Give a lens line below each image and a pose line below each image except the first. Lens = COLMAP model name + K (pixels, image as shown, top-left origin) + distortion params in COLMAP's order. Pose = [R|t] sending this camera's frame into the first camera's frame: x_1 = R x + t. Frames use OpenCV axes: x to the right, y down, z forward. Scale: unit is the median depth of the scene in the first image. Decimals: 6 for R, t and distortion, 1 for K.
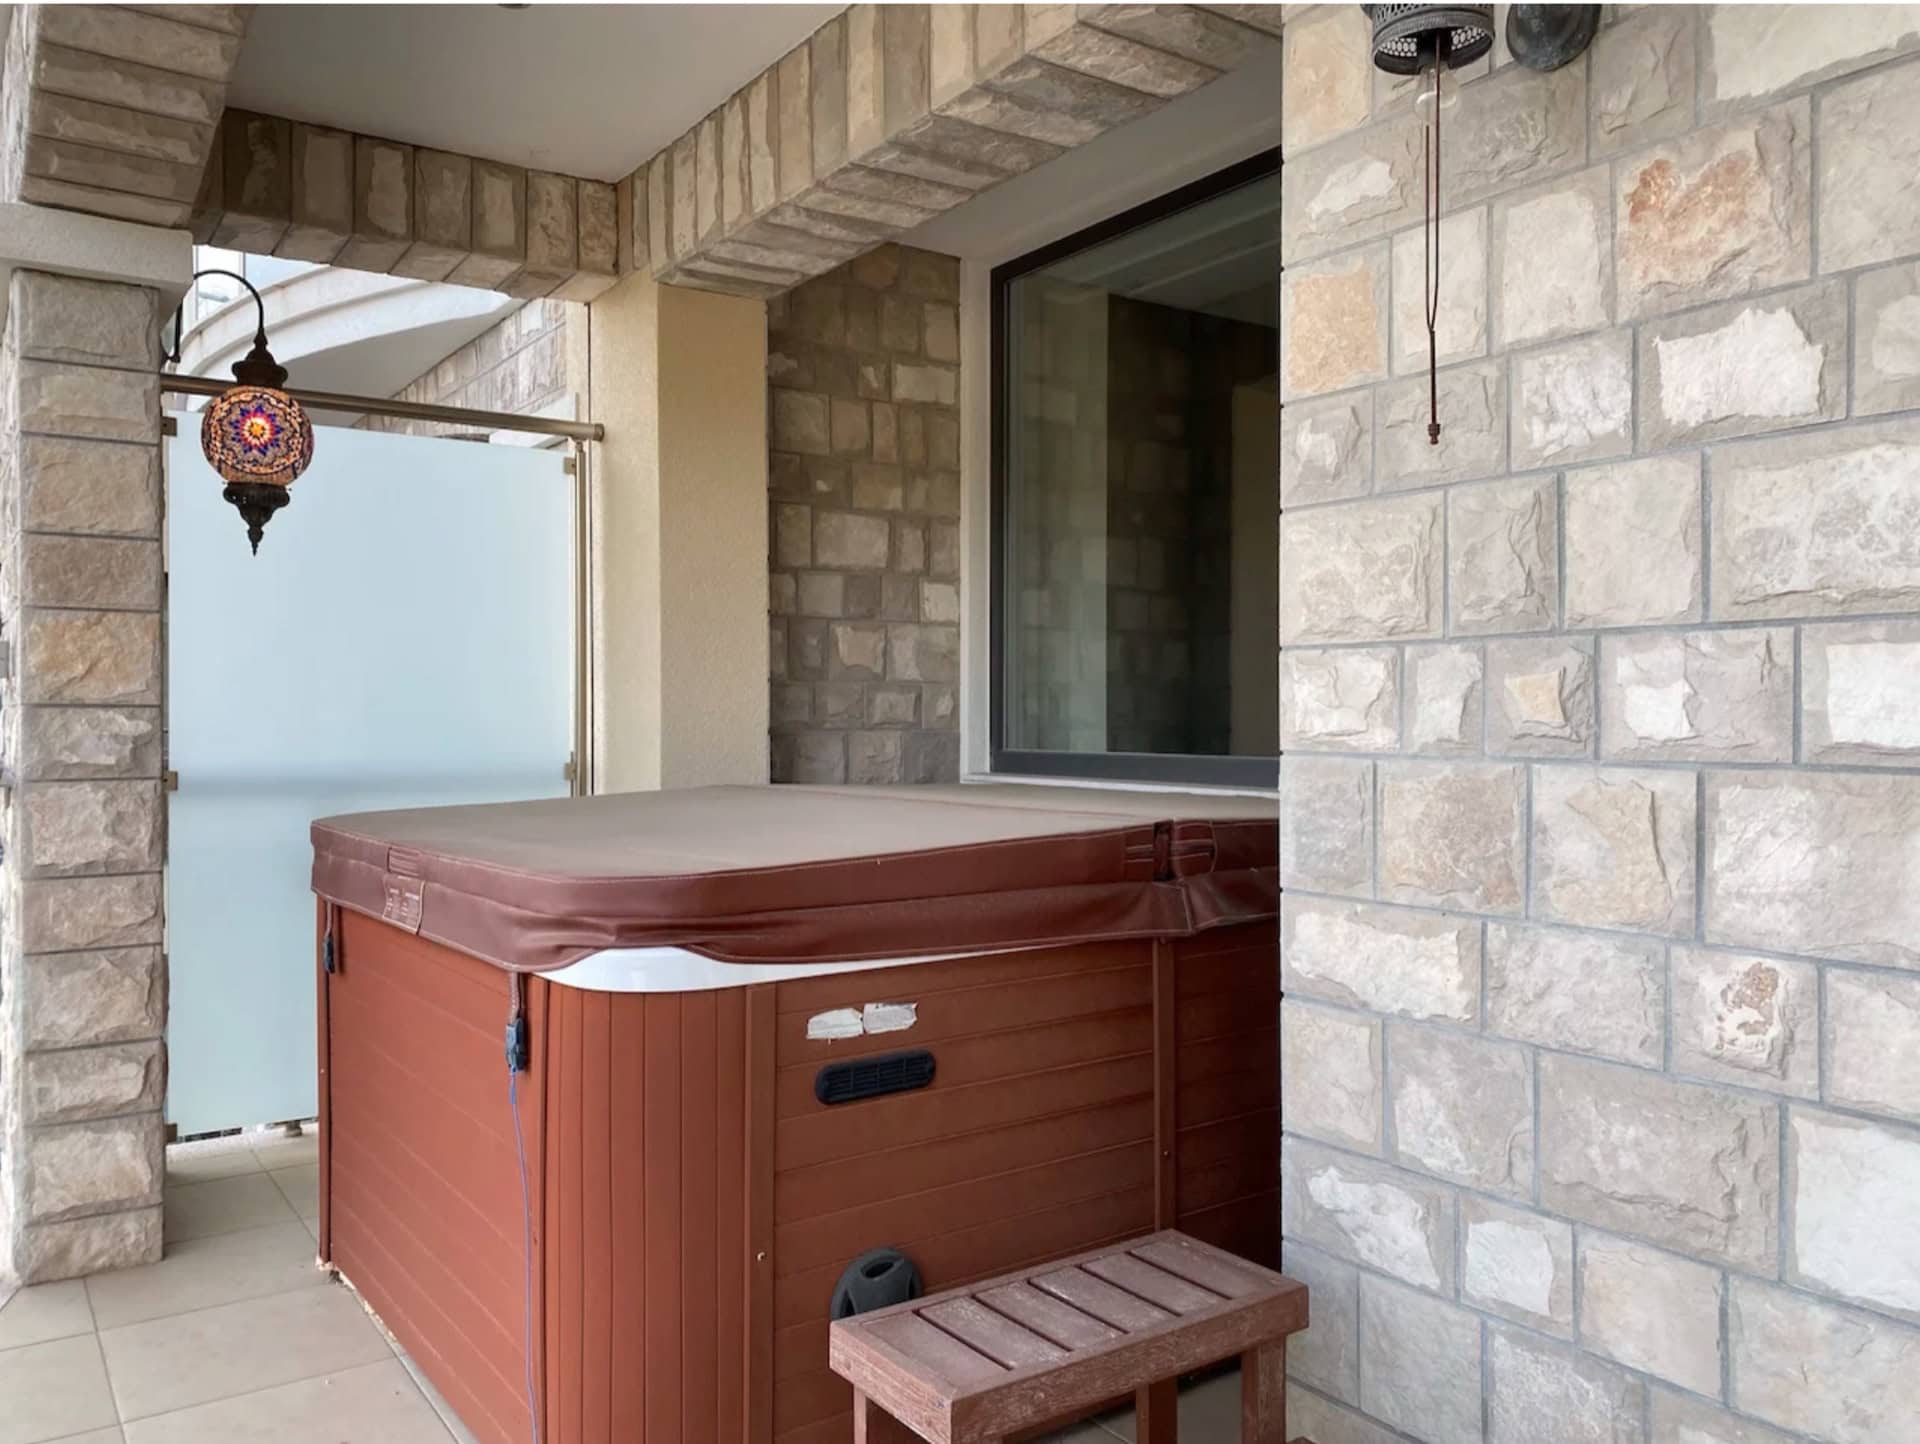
lens RADIAL K [[1510.4, 0, 1010.1], [0, 1510.4, 748.5], [0, 0, 1]] dist [0.144343, -0.315529]
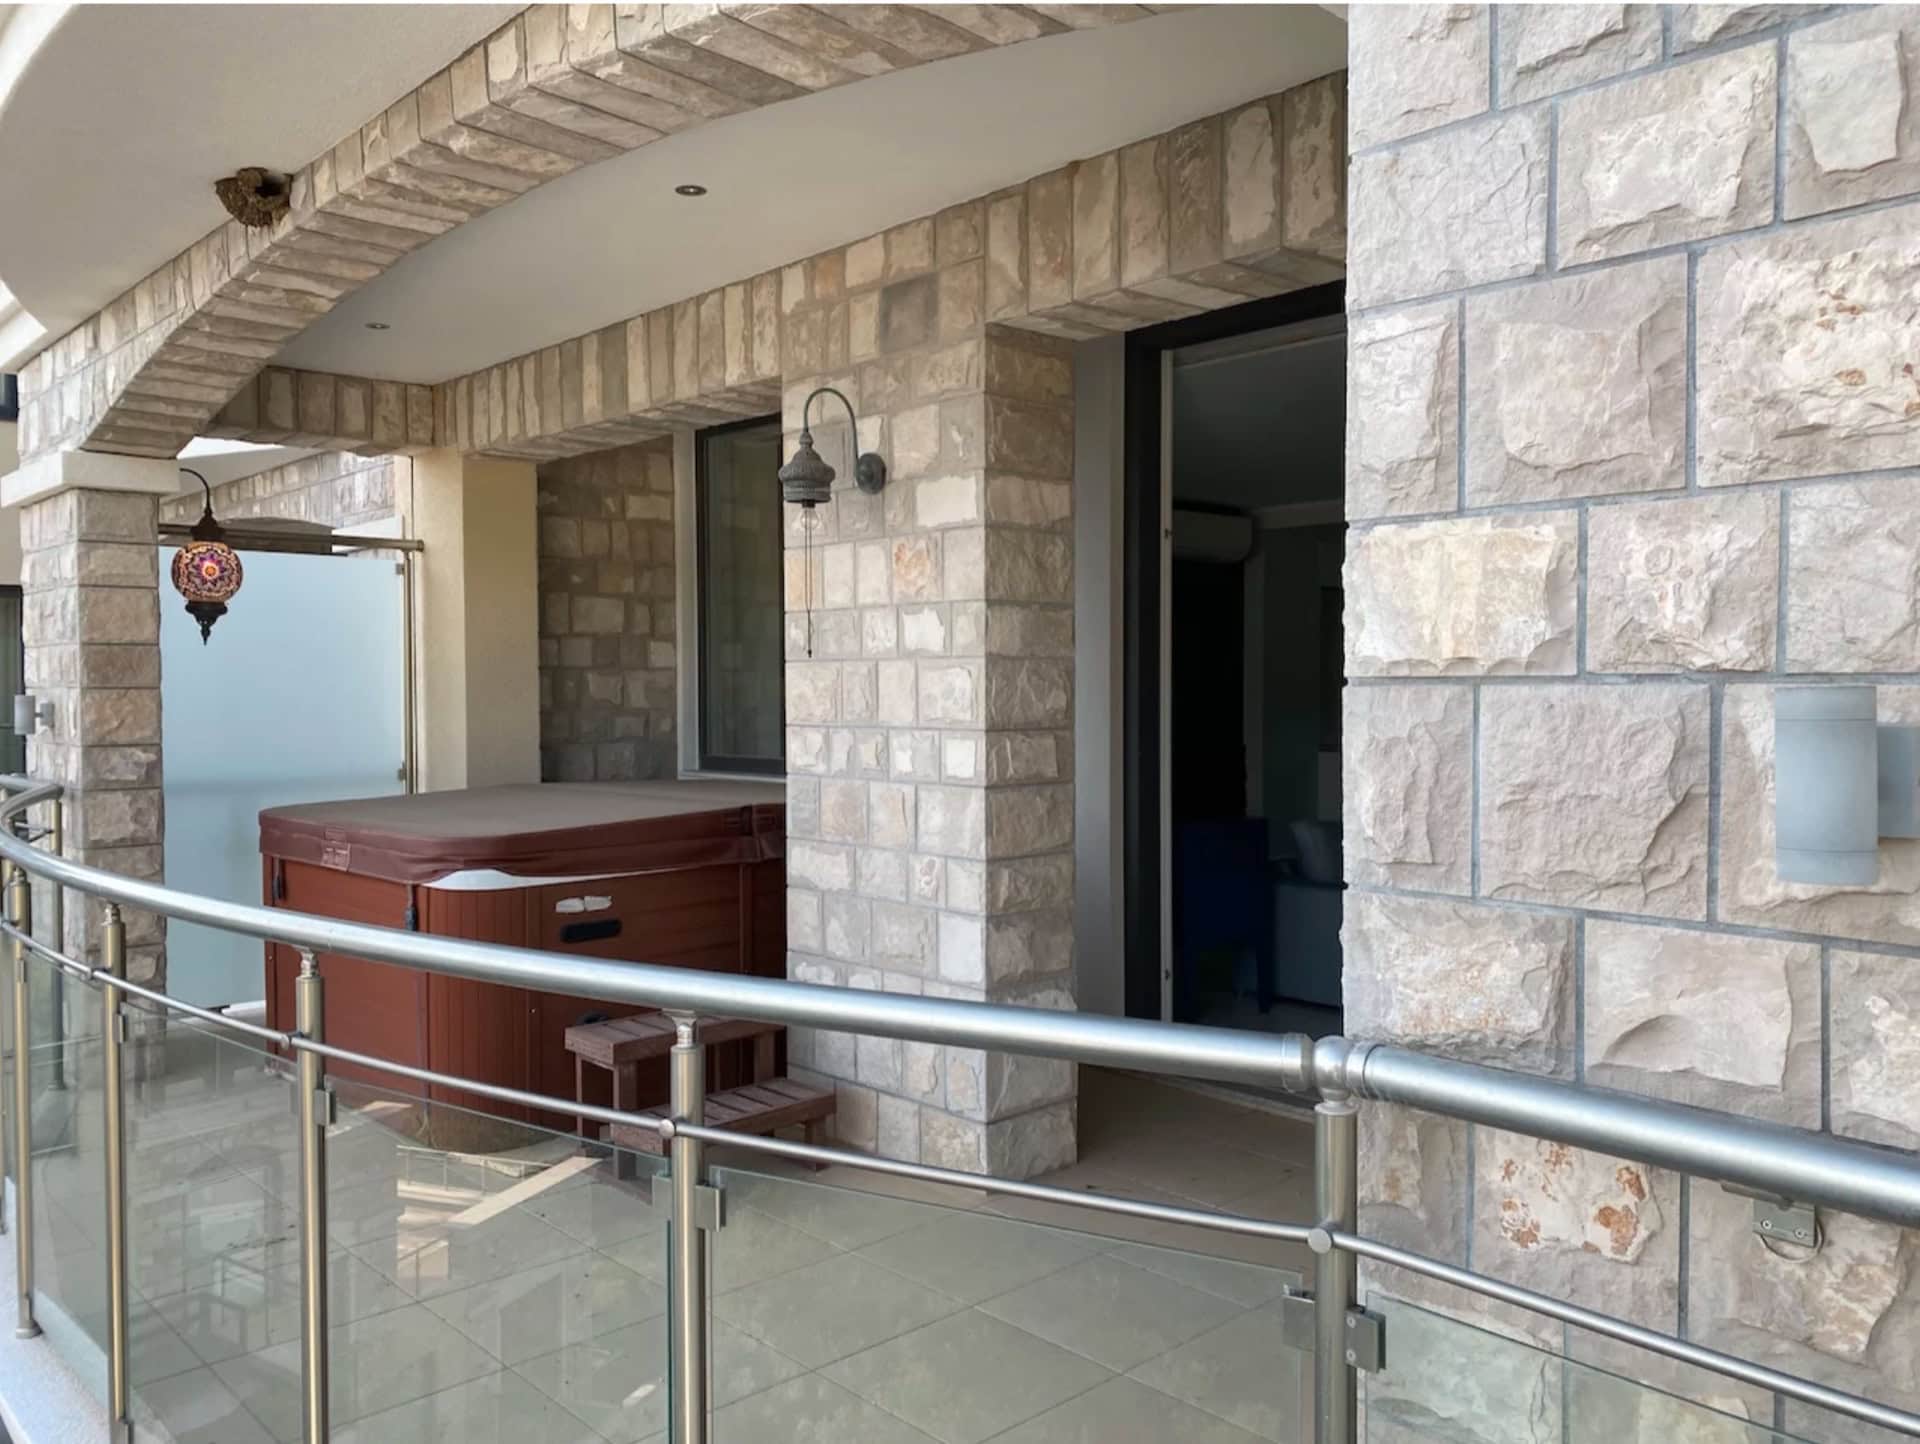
lens RADIAL K [[1431.7, 0, 1001.4], [0, 1431.7, 728.7], [0, 0, 1]] dist [0.127178, -0.282044]
pose [[0.989331, -0.009016, 0.145409, 0.123932], [0.008398, 0.999953, 0.004869, -0.045738], [-0.145446, -0.003596, 0.989360, -0.708430]]
